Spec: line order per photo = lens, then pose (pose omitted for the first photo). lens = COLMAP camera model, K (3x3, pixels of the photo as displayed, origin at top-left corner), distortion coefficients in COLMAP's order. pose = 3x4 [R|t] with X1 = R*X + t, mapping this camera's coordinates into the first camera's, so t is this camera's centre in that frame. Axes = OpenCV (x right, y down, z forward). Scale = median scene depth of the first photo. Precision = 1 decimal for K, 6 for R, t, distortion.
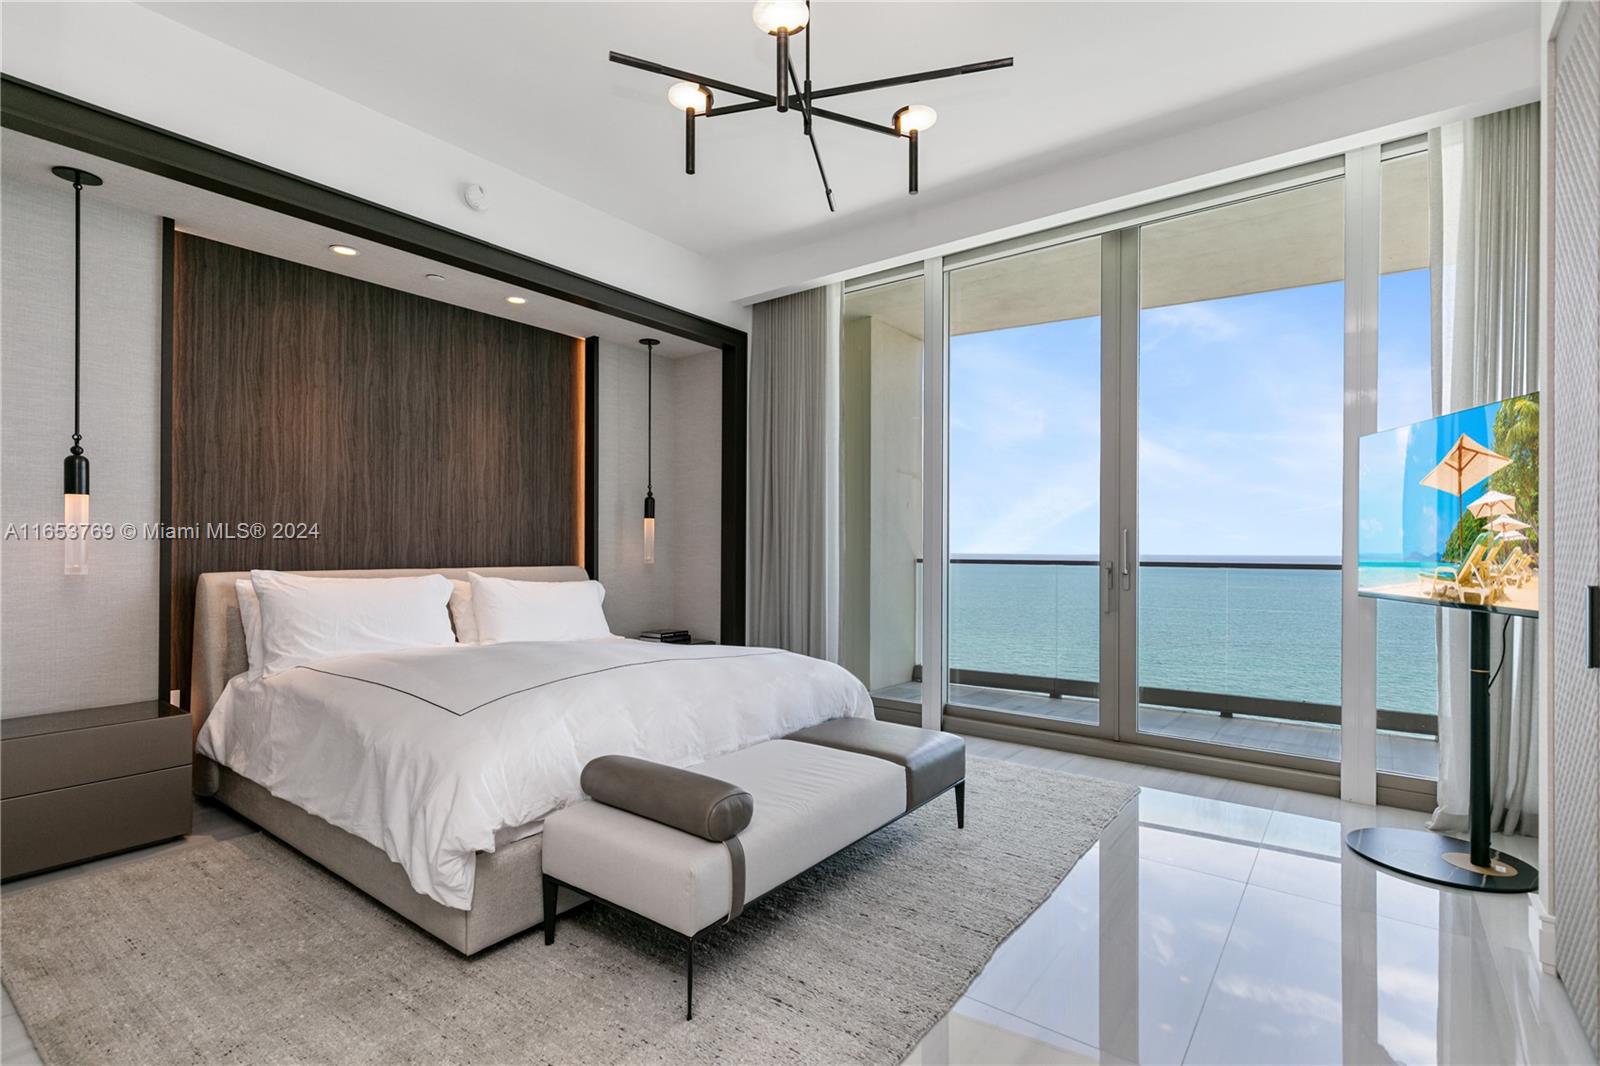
lens RADIAL K [[739.7, 0, 810.1], [0, 739.7, 541.5], [0, 0, 1]] dist [0.017029, -0.001799]
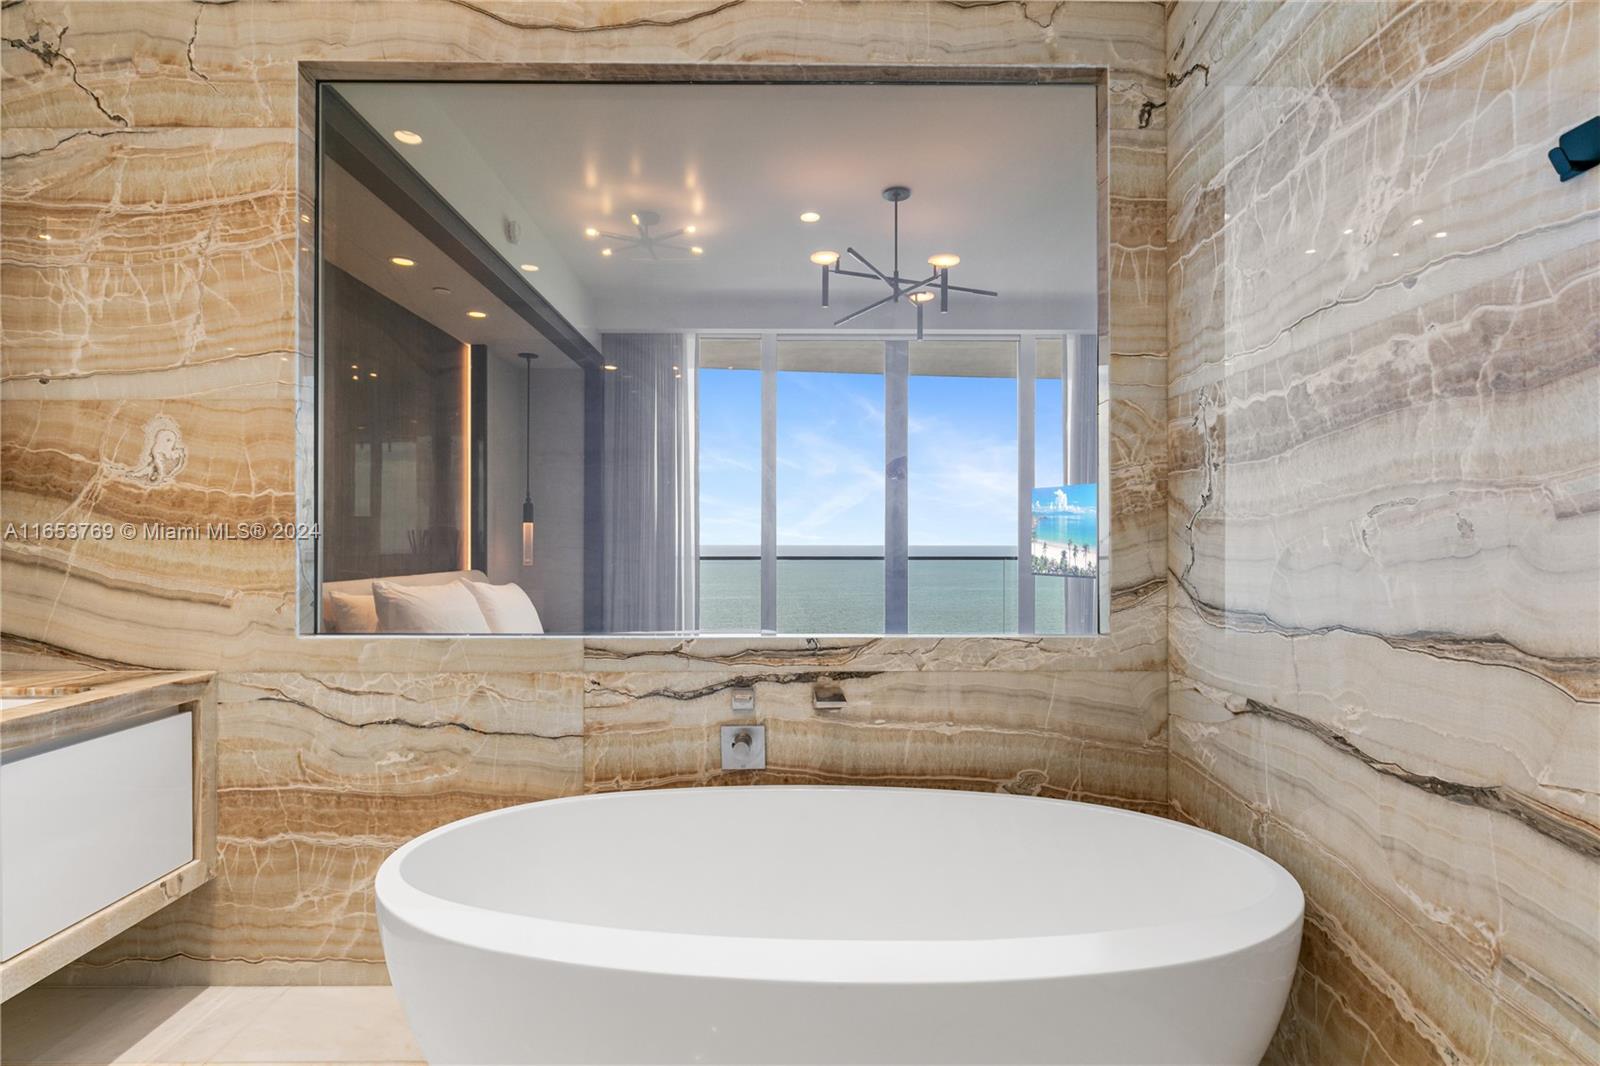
lens RADIAL K [[786.2, 0, 798.0], [0, 786.2, 530.1], [0, 0, 1]] dist [0.001150, 0.000753]
pose [[0.790689, 0.004017, 0.612204, -0.866818], [0.001002, 0.999969, -0.007856, -0.016872], [-0.612217, 0.006825, 0.790661, -0.175398]]
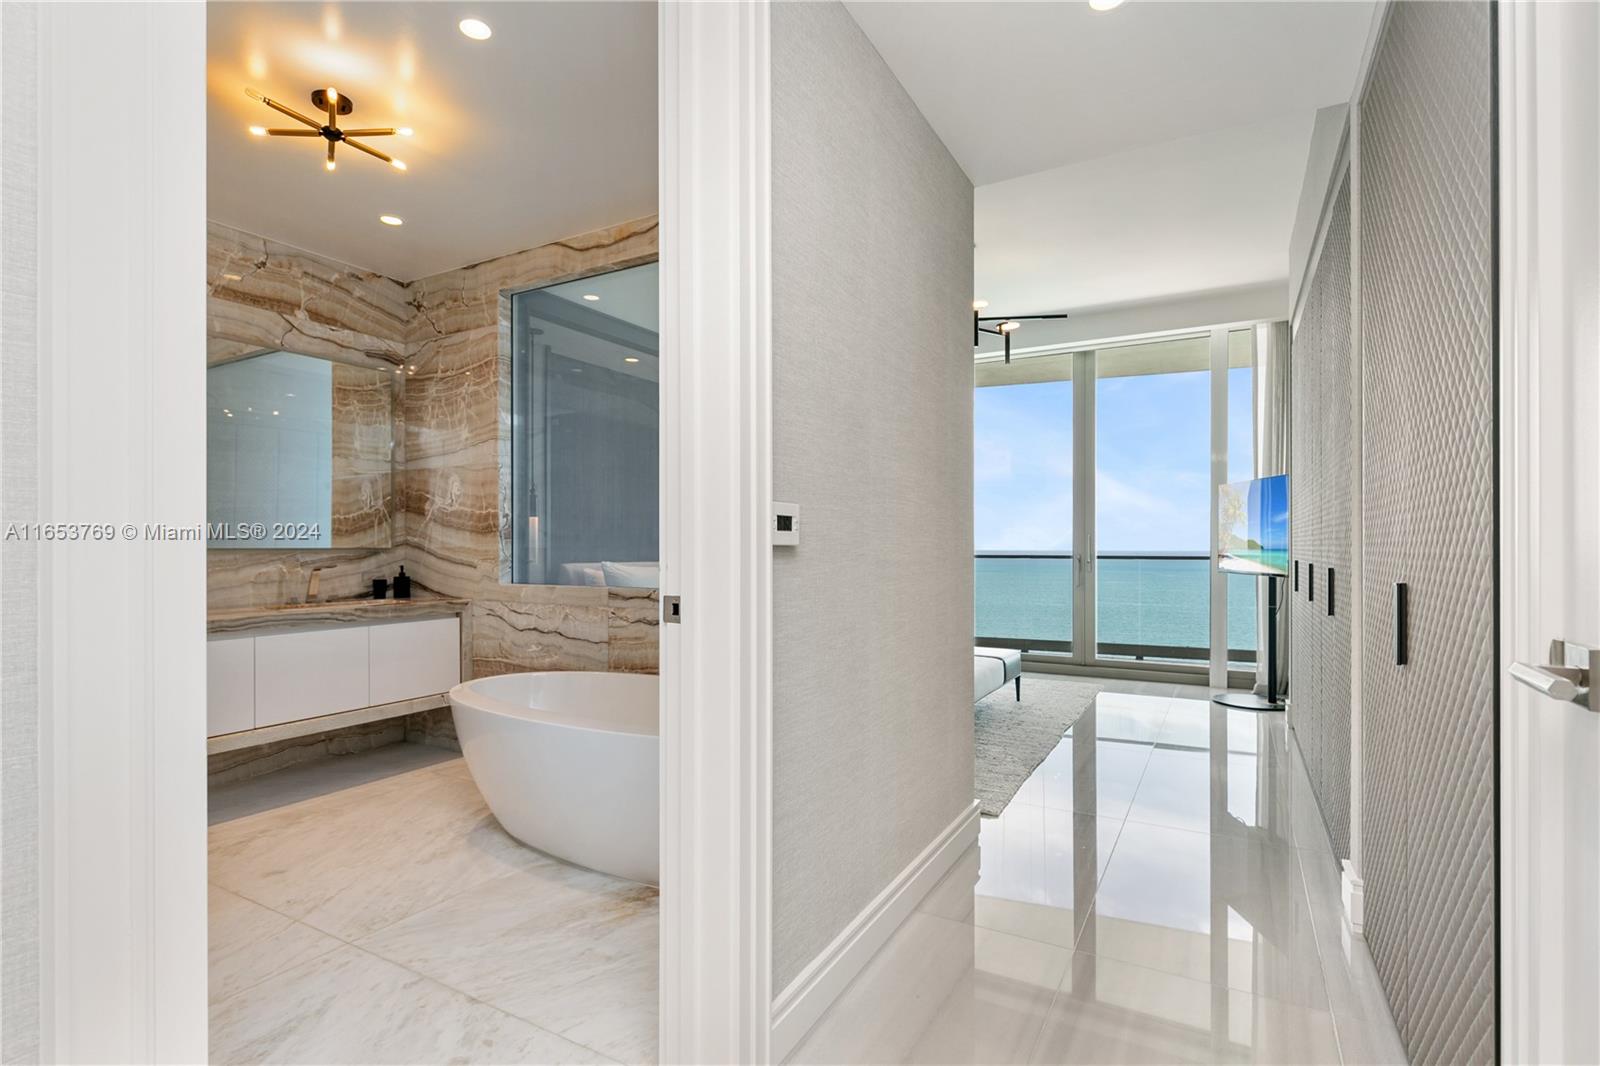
lens RADIAL K [[779.3, 0, 794.3], [0, 779.3, 543.9], [0, 0, 1]] dist [0.002280, -0.000901]
pose [[0.990977, -0.002246, 0.134012, -0.510376], [0.002360, 0.999997, -0.000688, 0.002488], [-0.134010, 0.000998, 0.990979, -0.698912]]
